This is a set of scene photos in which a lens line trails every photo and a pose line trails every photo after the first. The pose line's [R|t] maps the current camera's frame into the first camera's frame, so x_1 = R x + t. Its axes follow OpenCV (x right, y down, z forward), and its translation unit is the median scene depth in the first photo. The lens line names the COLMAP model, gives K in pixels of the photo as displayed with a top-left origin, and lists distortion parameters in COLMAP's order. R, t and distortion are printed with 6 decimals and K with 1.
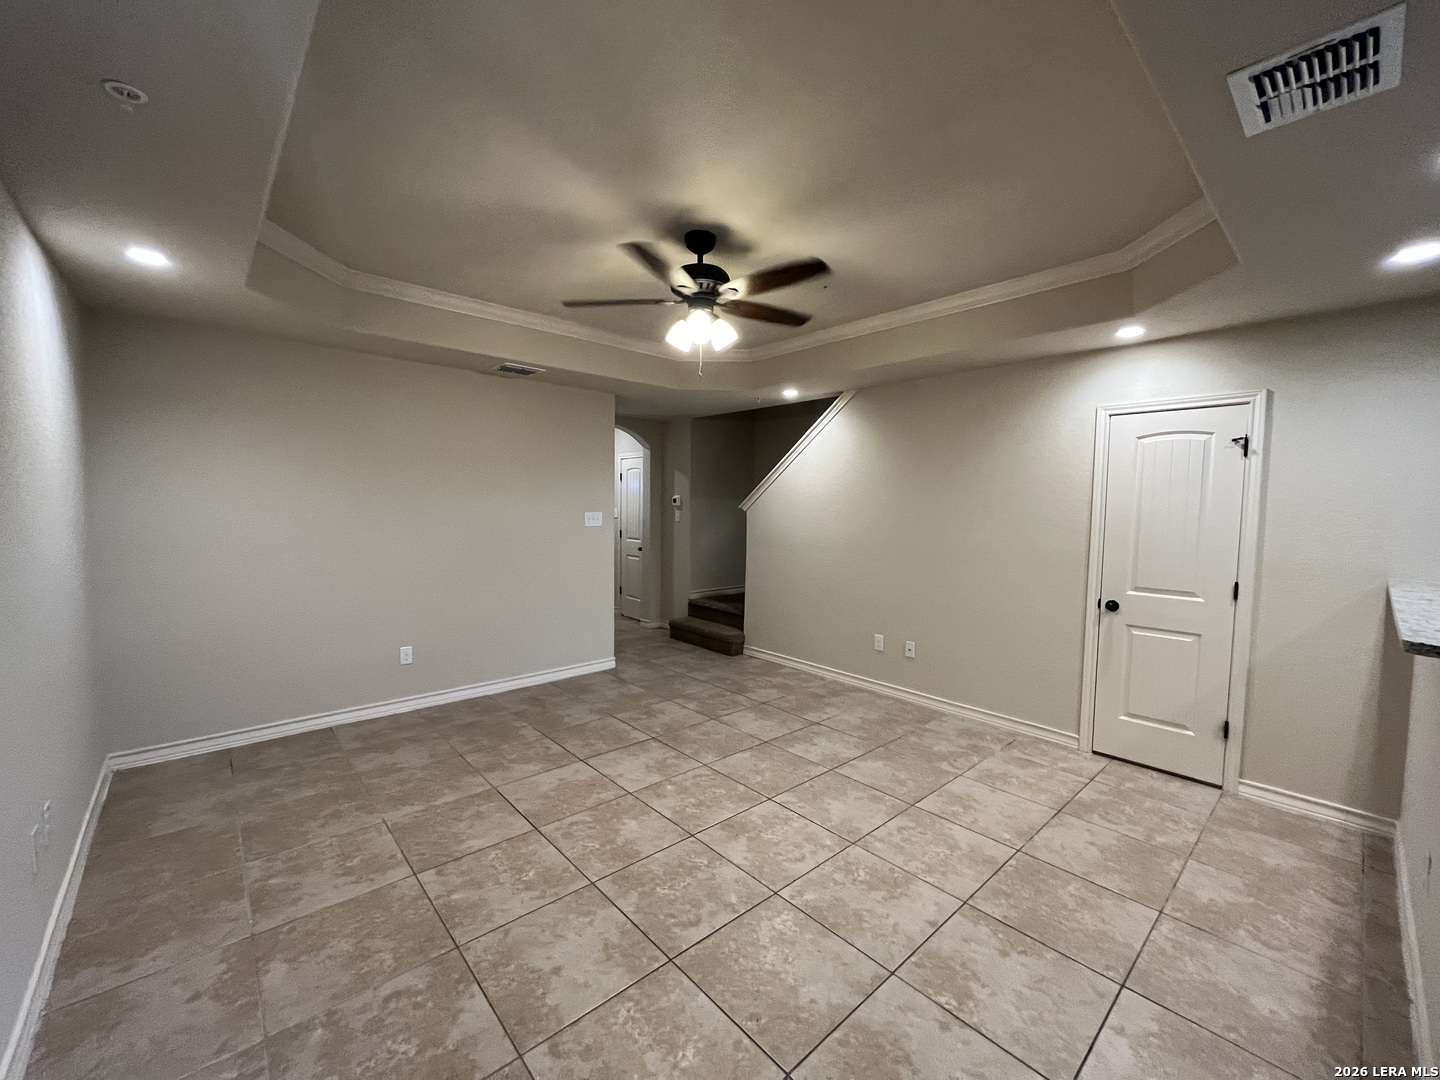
lens RADIAL K [[578.5, 0, 720.0], [0, 578.5, 540.0], [0, 0, 1]] dist [-0.001498, -0.001270]
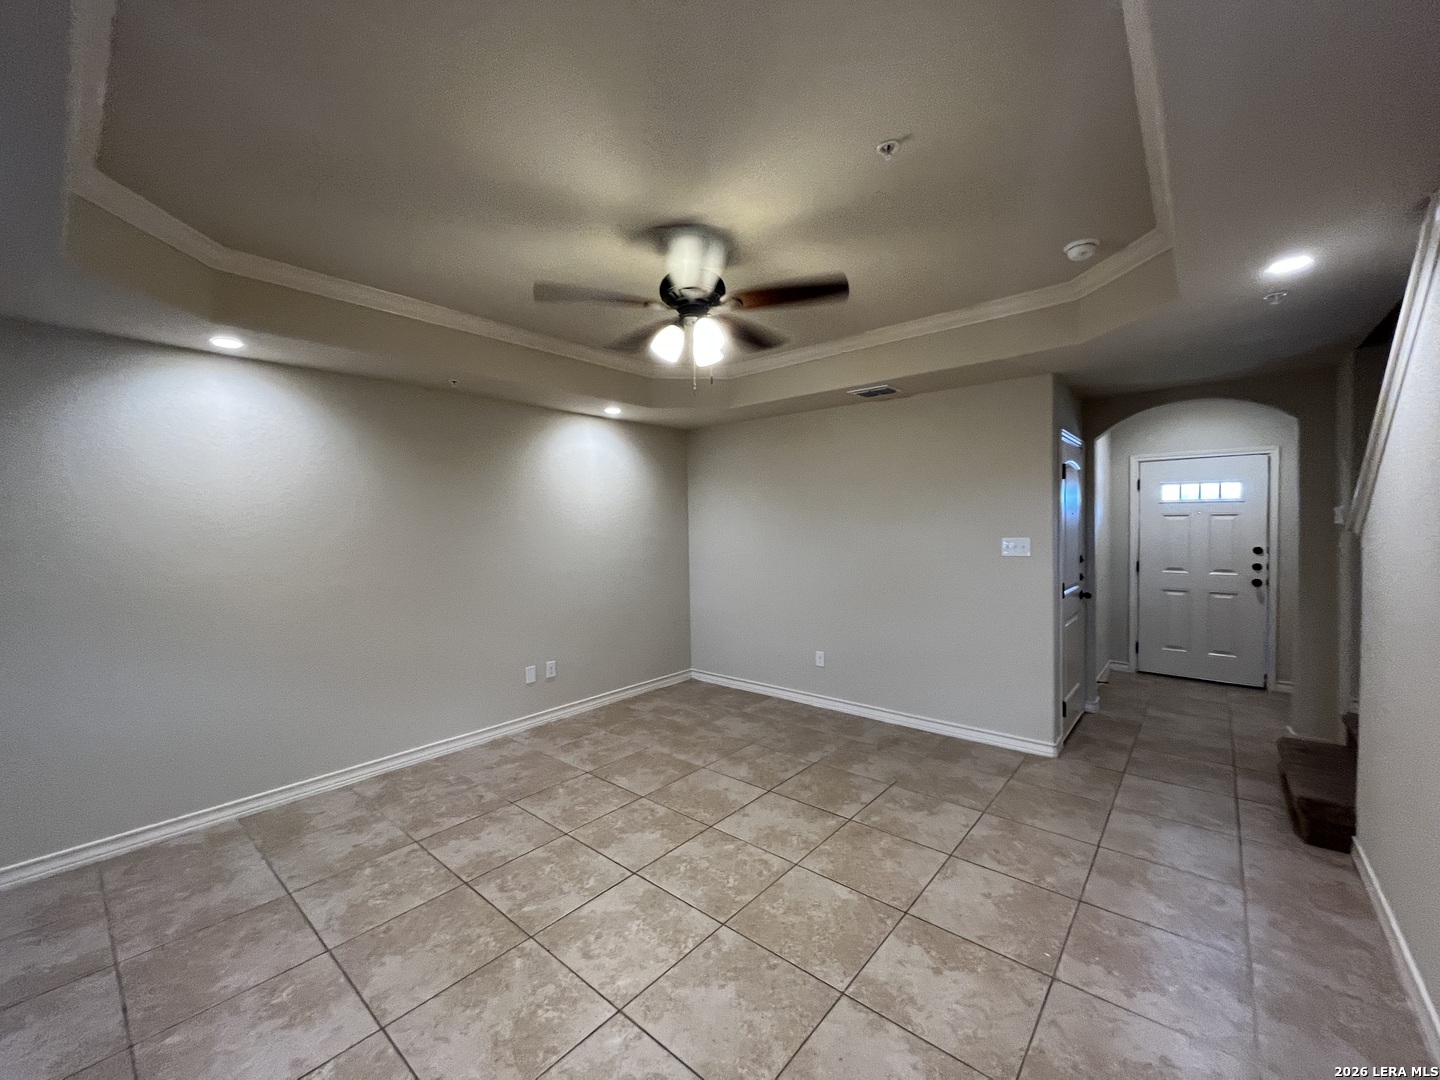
lens RADIAL K [[578.5, 0, 720.0], [0, 578.5, 540.0], [0, 0, 1]] dist [-0.001498, -0.001270]
pose [[0.130770, 0.009702, -0.991365, 0.740632], [-0.045305, 0.998966, 0.003801, -0.047120], [0.990377, 0.044417, 0.131074, 0.788409]]
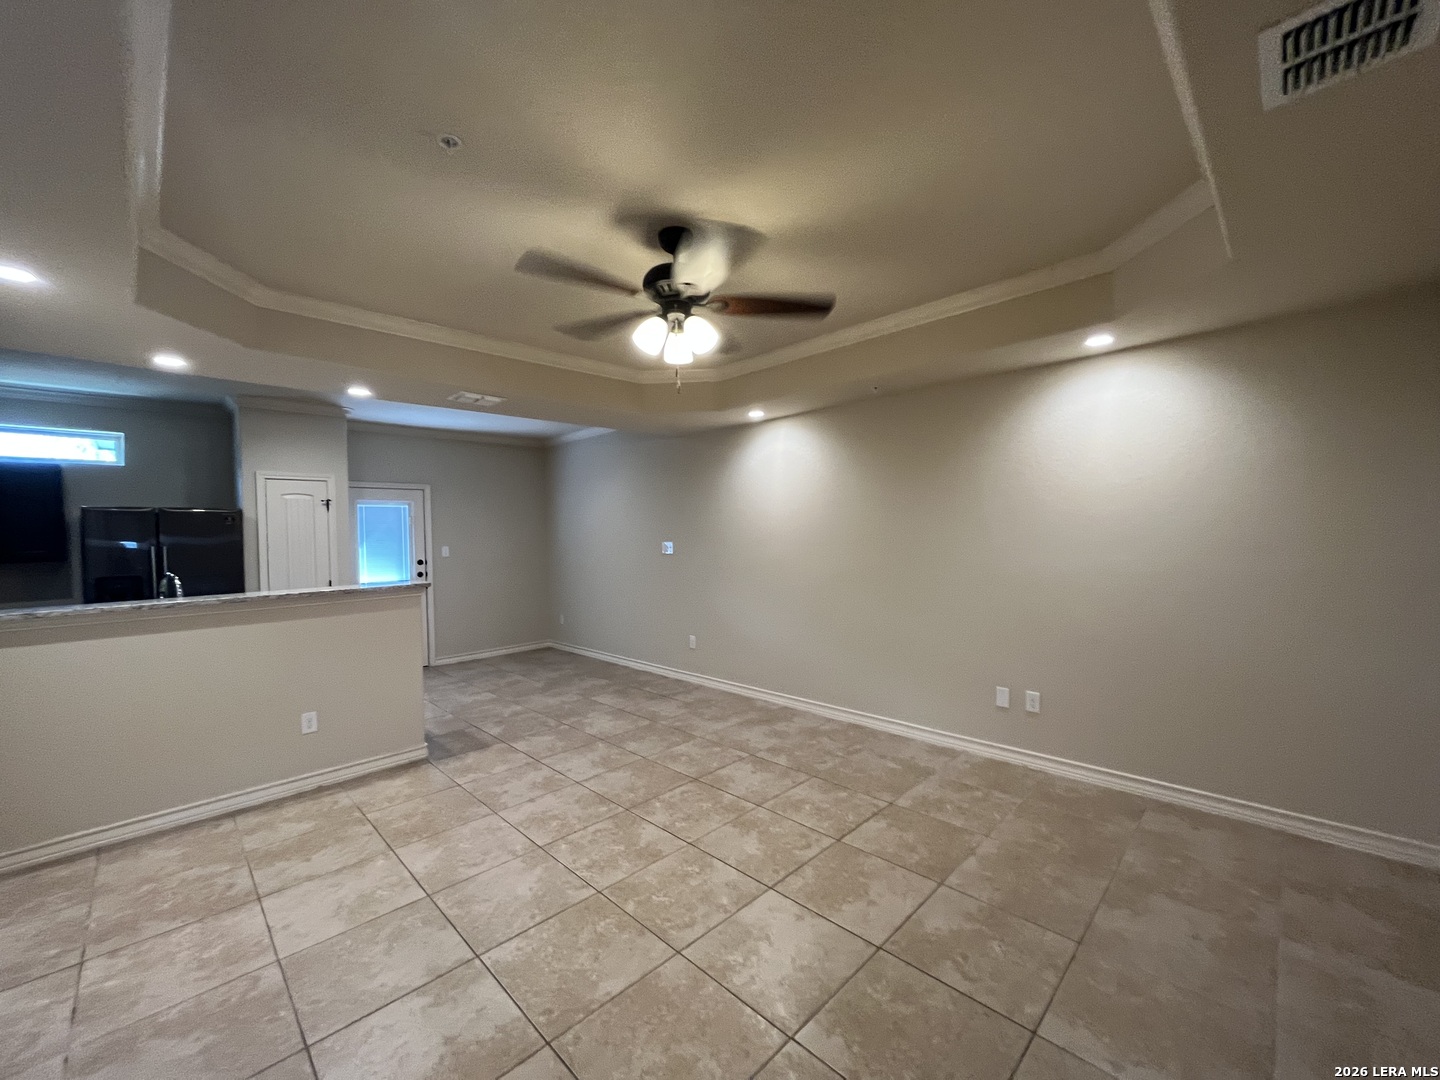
lens RADIAL K [[578.5, 0, 720.0], [0, 578.5, 540.0], [0, 0, 1]] dist [-0.001498, -0.001270]
pose [[-0.998700, 0.008112, -0.050324, -0.043307], [0.004301, 0.997146, 0.075376, -0.101917], [0.050792, 0.075062, -0.995884, 1.612125]]
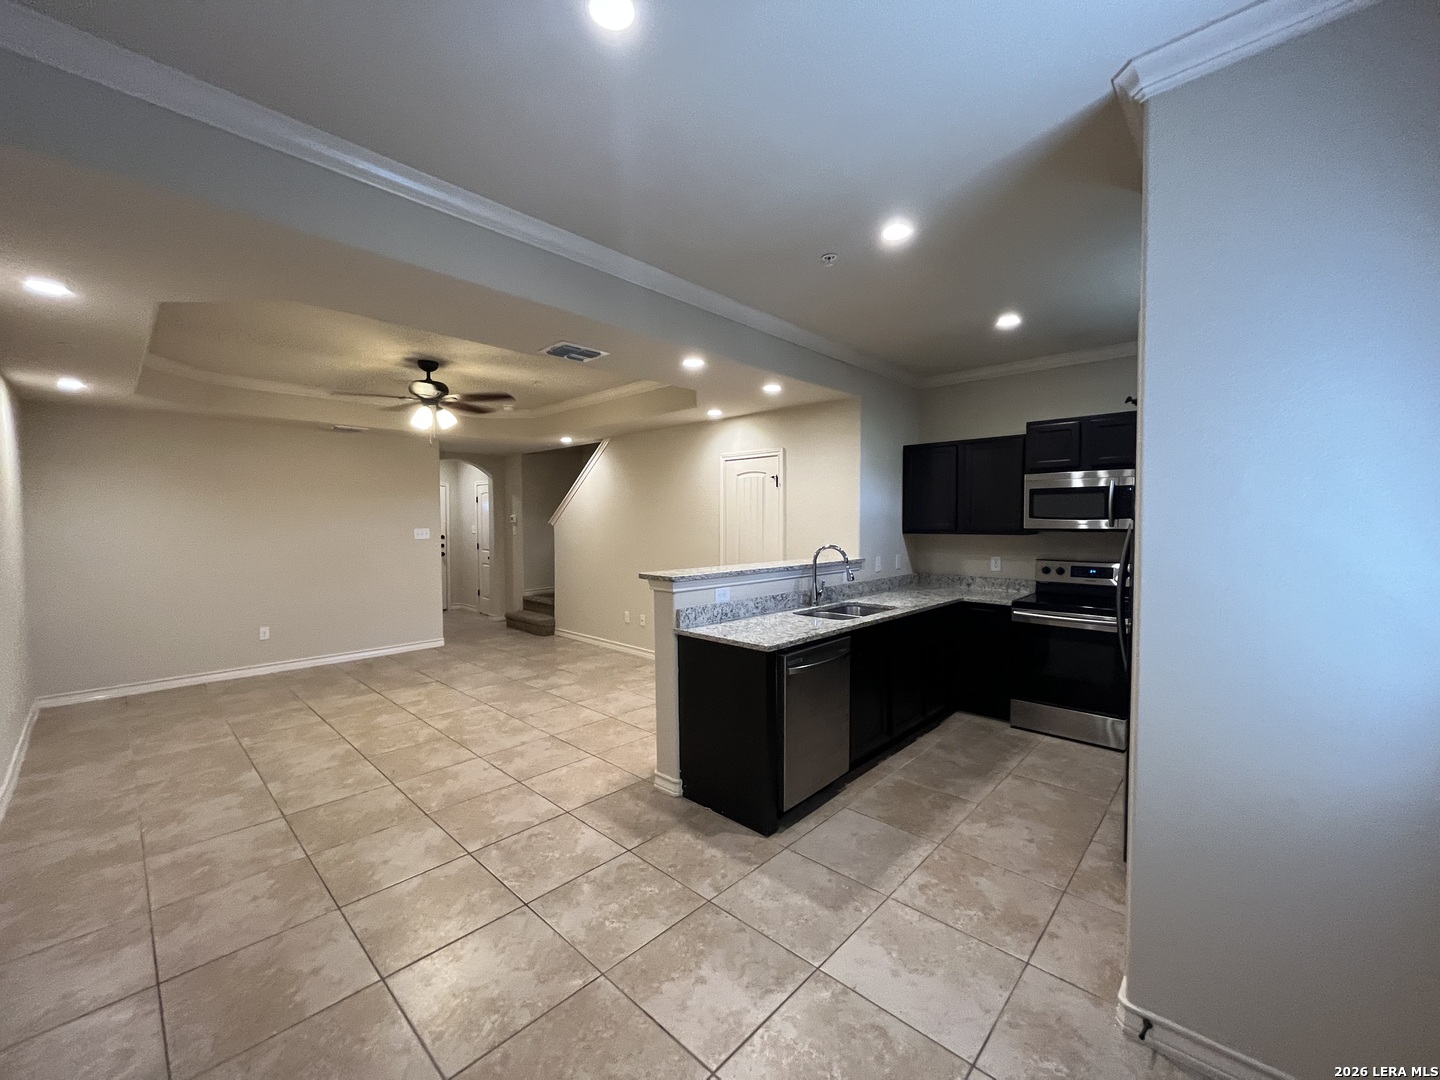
lens RADIAL K [[578.5, 0, 720.0], [0, 578.5, 540.0], [0, 0, 1]] dist [-0.001498, -0.001270]
pose [[0.996330, -0.020957, 0.082986, 0.549654], [0.023092, 0.999424, -0.024854, 0.042377], [-0.082417, 0.026679, 0.996241, -0.602835]]
